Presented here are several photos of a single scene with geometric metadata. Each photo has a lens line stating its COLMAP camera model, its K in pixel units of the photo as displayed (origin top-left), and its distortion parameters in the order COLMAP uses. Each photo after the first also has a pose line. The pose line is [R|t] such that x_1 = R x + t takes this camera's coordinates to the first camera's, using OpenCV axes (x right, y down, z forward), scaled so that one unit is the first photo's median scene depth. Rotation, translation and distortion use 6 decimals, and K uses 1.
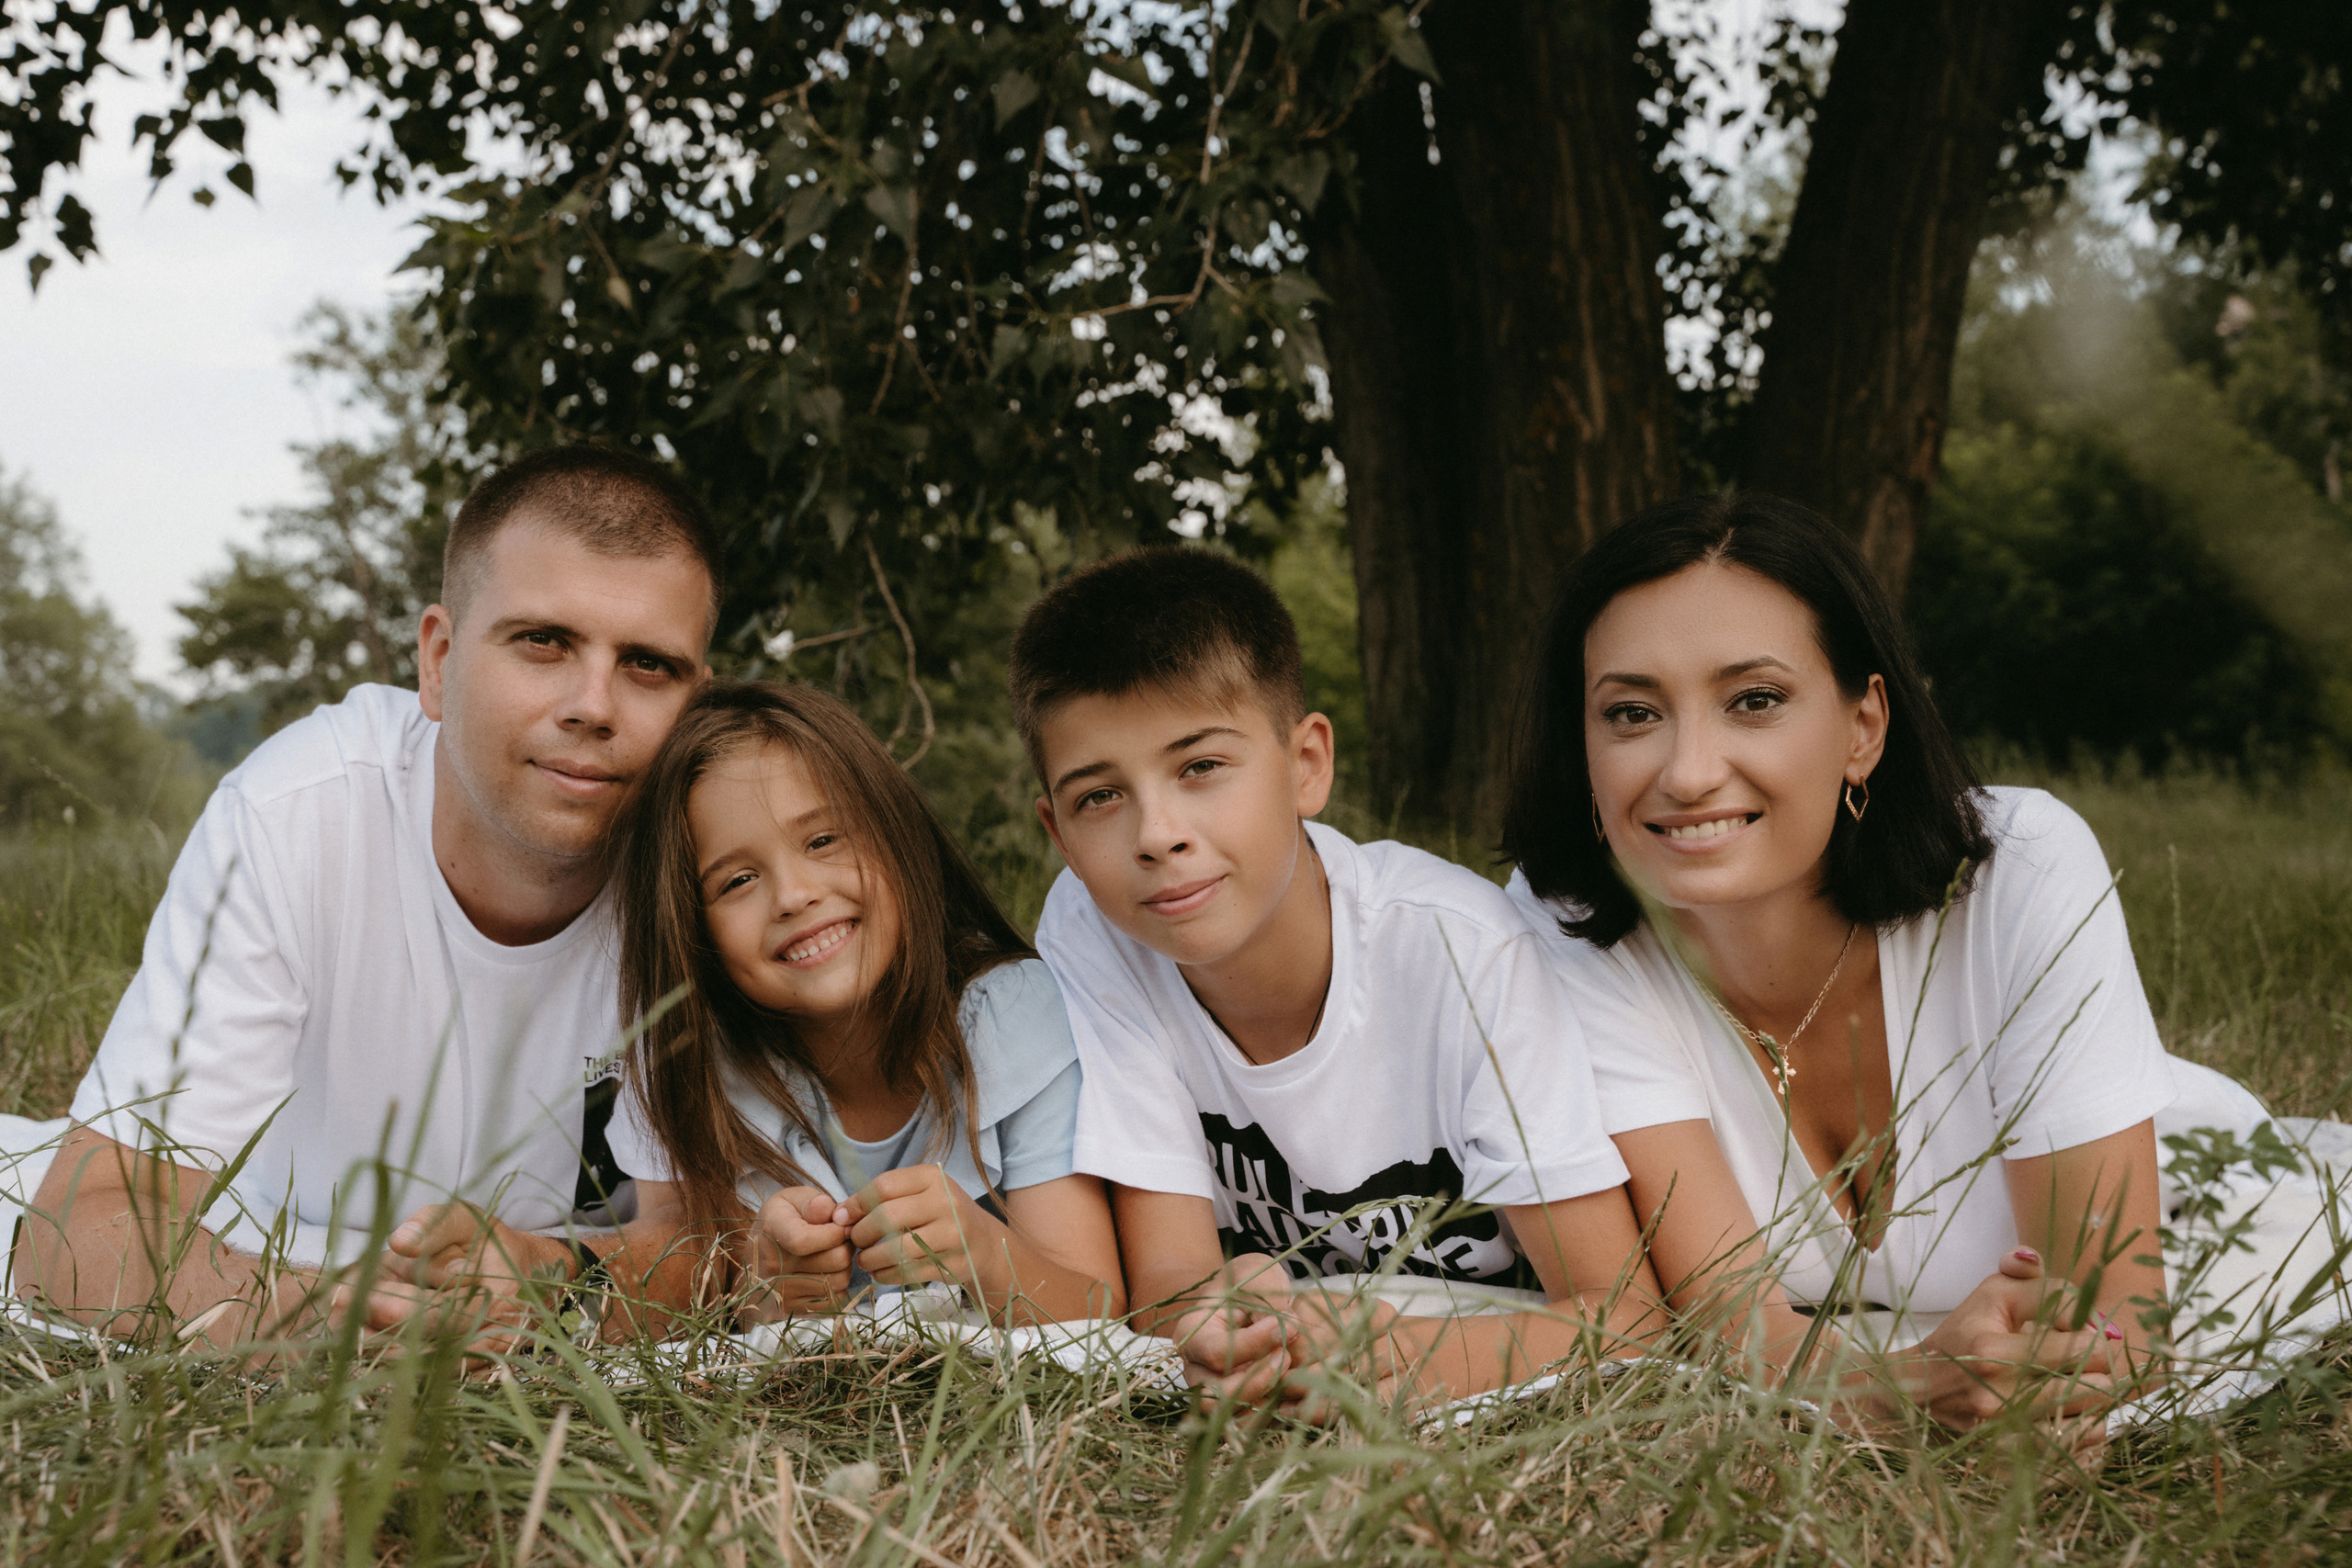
lens RADIAL K [[3264.2, 0, 1176.0], [0, 3264.2, 784.0], [0, 0, 1]] dist [0.043928, 0.081993]
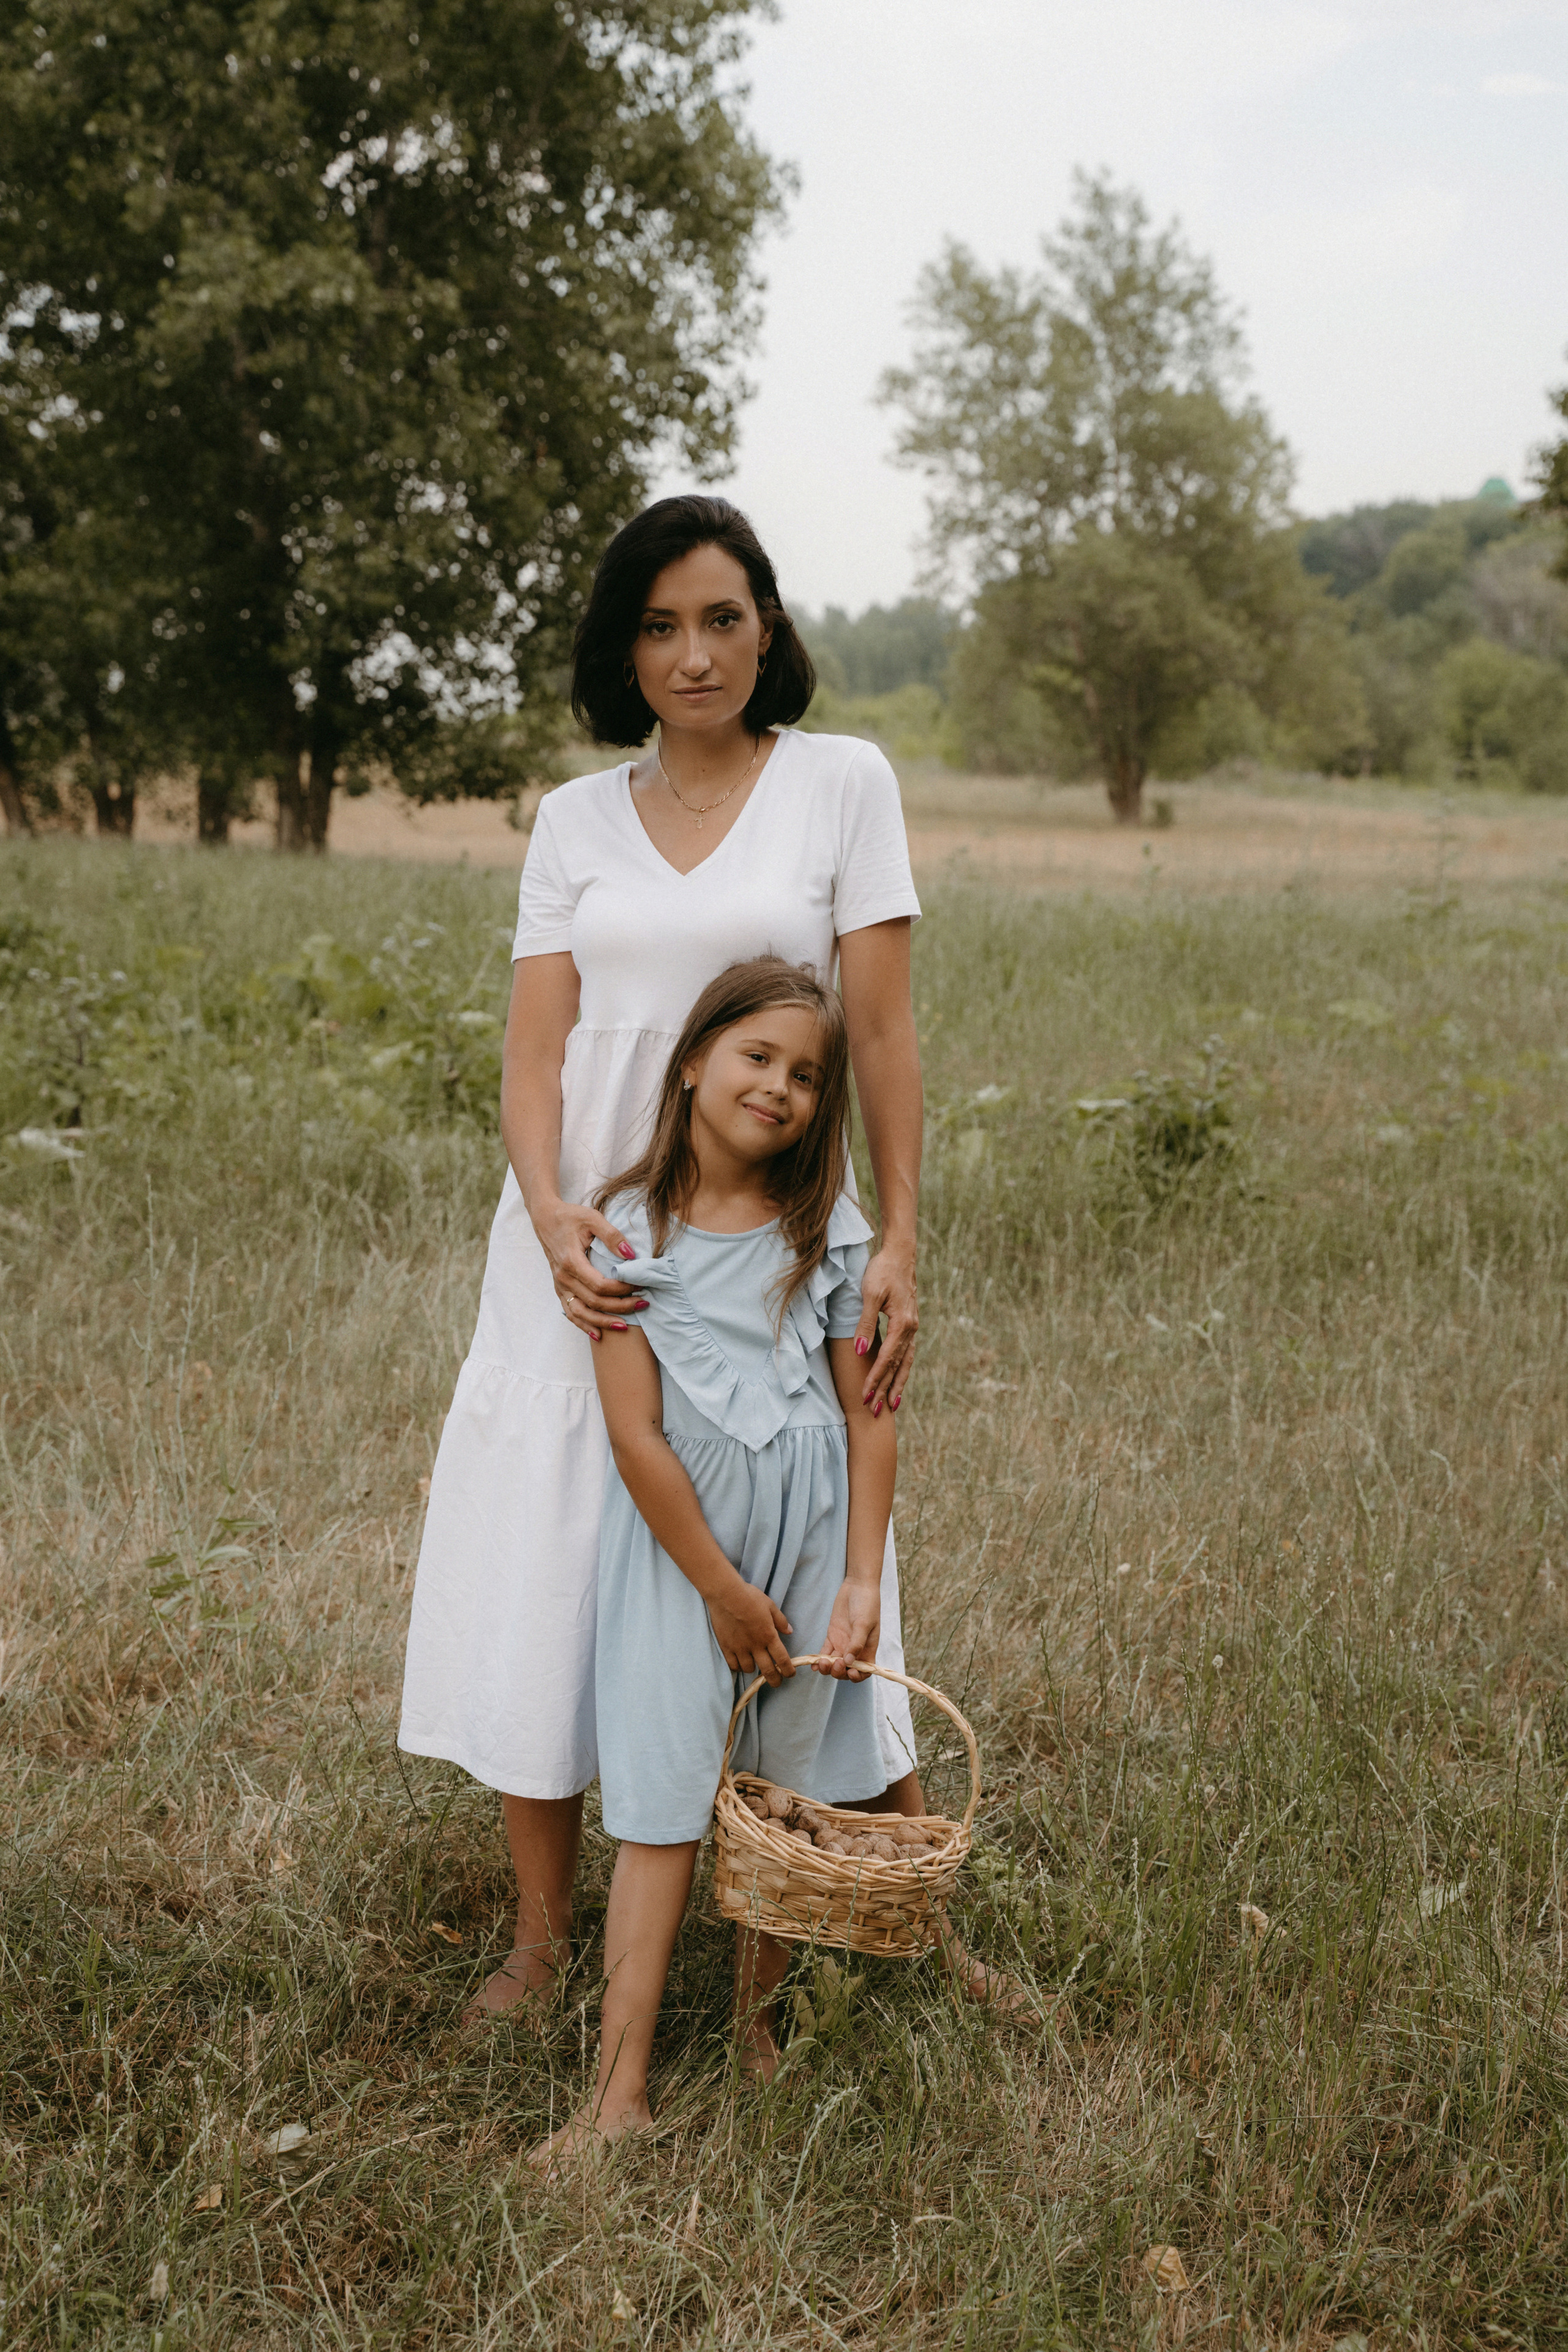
lens RADIAL K [[3647.9, 0, 819.1], [0, 3647.9, 1170.3], [0, 0, 1]] dist [0.164827, 0.031902]
pose [[0.922670, 0.076549, -0.377916, -0.151110], [-0.020022, 0.988285, 0.151300, -0.013150], [0.385070, -0.132033, 0.913394, 0.295320]]
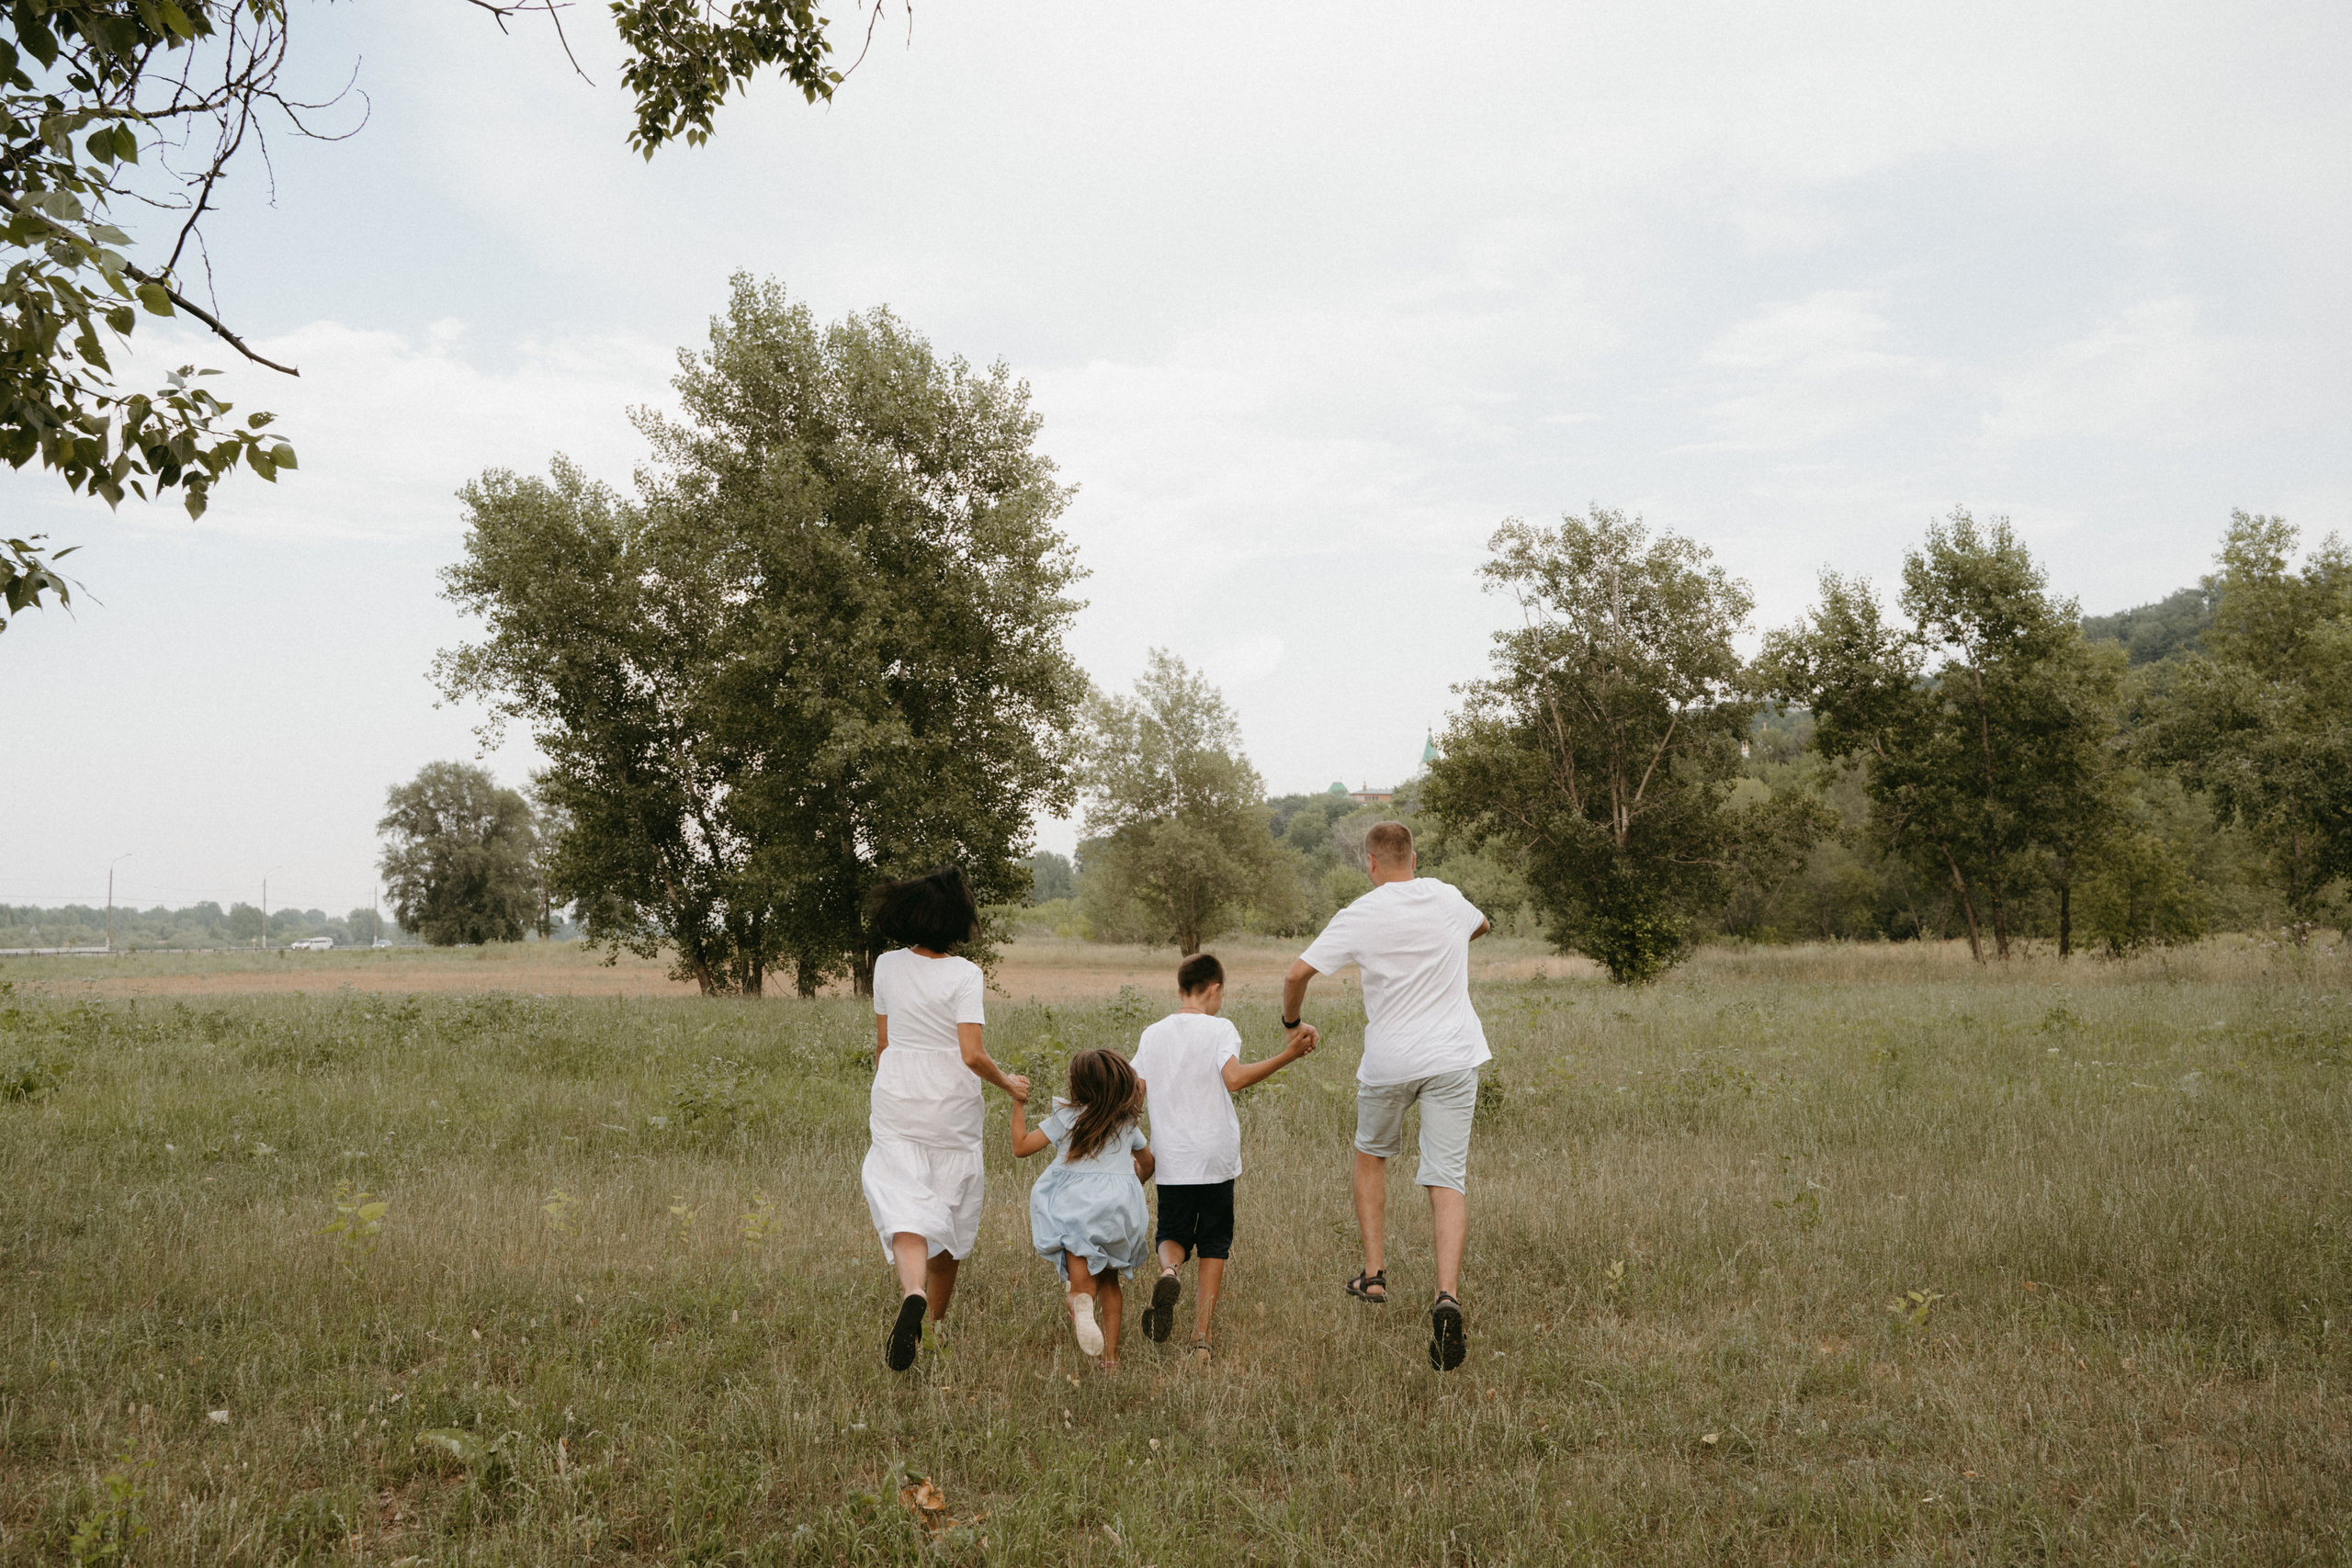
lens RADIAL K [[1957.3, 0, 1176.0], [0, 1957.3, 784.0], [0, 0, 1]] dist [-0.120384, 0.107274]
pose [[0.956955, -0.027670, -0.288915, -0.165308], [0.017997, 0.999187, -0.036084, -0.018530], [0.289679, 0.029331, 0.956674, 0.223449]]
